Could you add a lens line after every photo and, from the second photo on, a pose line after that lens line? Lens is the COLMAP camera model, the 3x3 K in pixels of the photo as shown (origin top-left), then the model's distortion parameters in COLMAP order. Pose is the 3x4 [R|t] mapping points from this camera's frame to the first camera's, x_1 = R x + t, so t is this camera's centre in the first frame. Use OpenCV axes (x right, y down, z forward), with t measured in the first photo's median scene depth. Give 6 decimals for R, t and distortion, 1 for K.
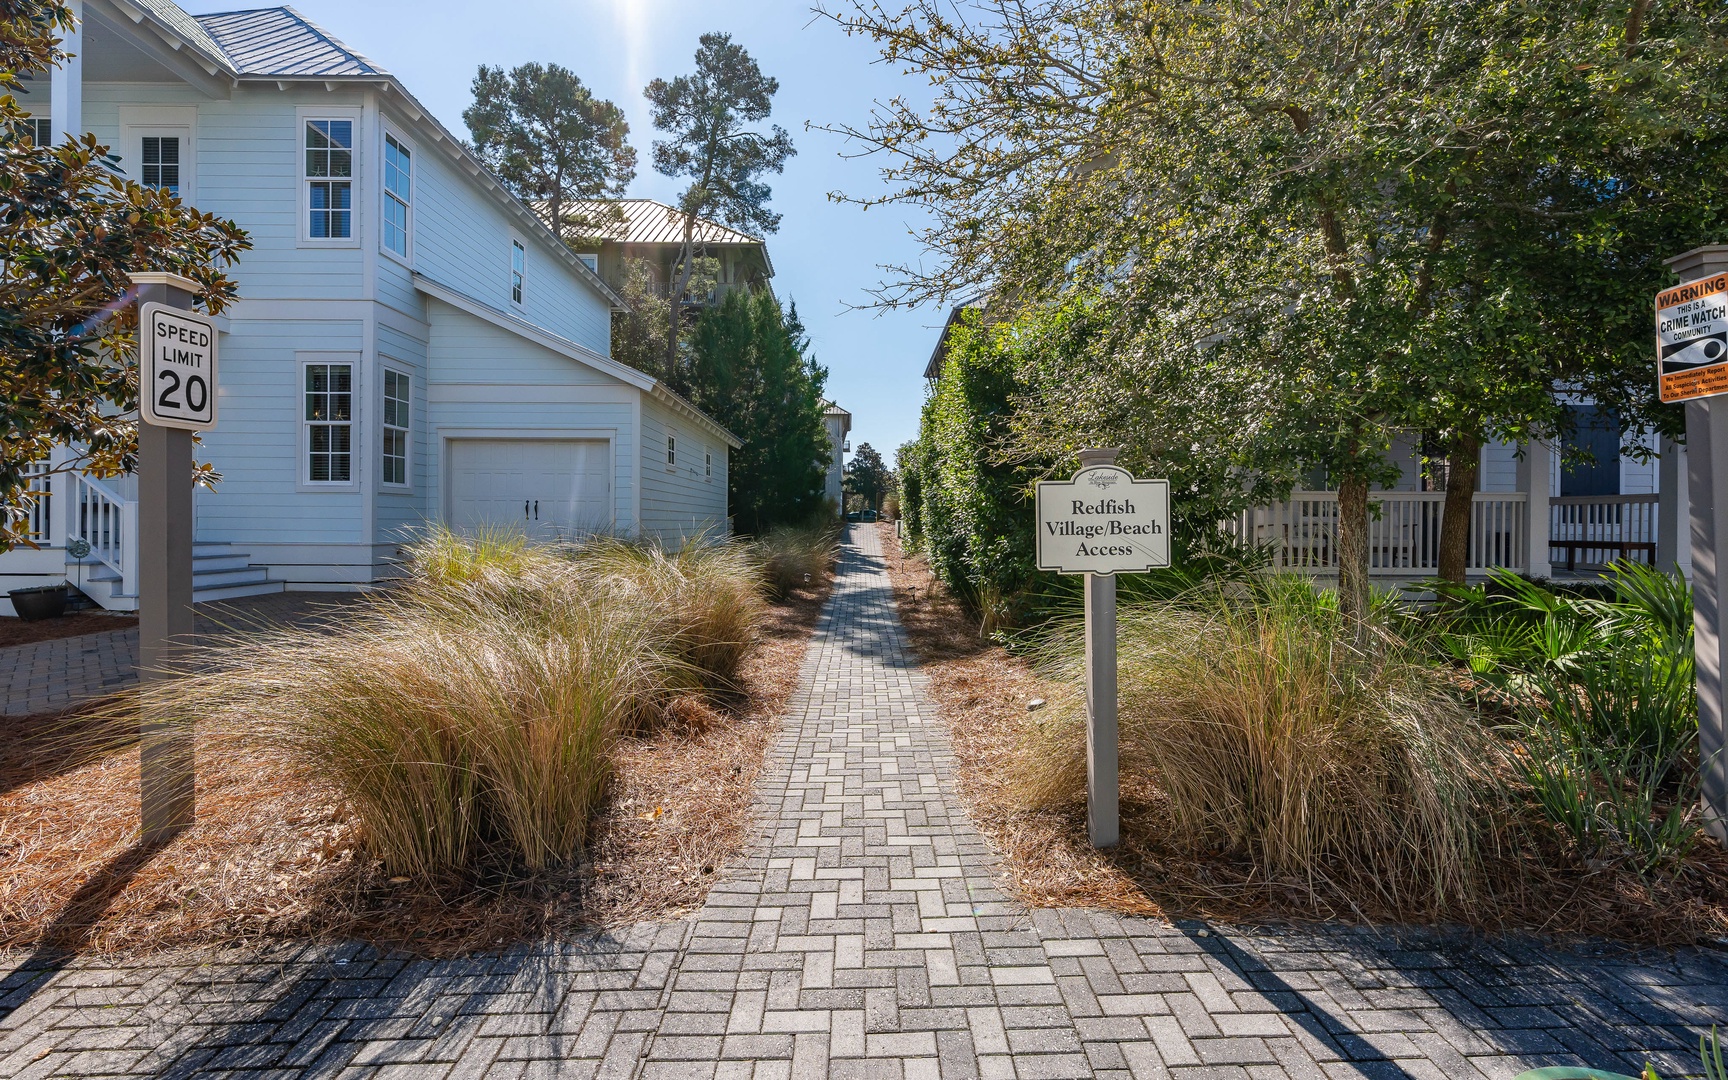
lens RADIAL K [[779.3, 0, 864.0], [0, 779.3, 540.0], [0, 0, 1]] dist [-0.001877, -0.000016]
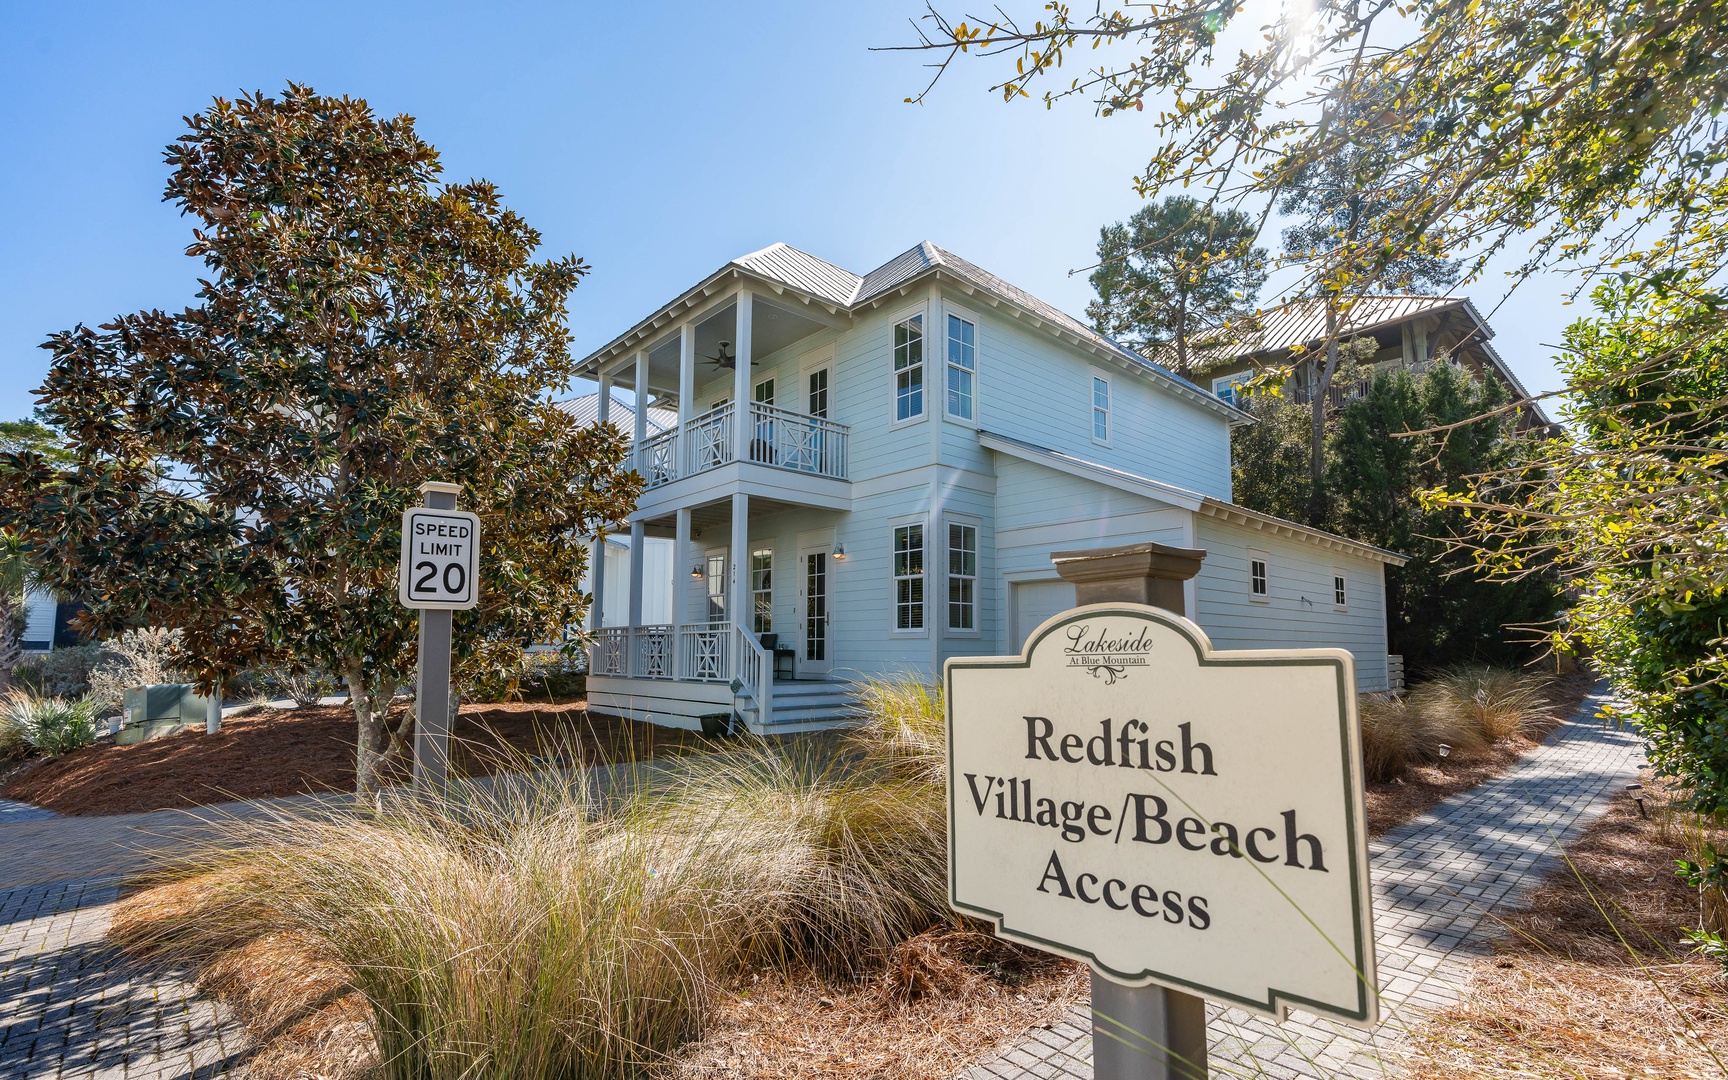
lens RADIAL K [[792.1, 0, 863.7], [0, 792.1, 608.9], [0, 0, 1]] dist [-0.024491, 0.000283]
pose [[0.678486, -0.044776, -0.733248, 0.112394], [-0.015310, 0.997062, -0.075052, -0.016739], [0.734454, 0.062147, 0.675807, 0.174031]]
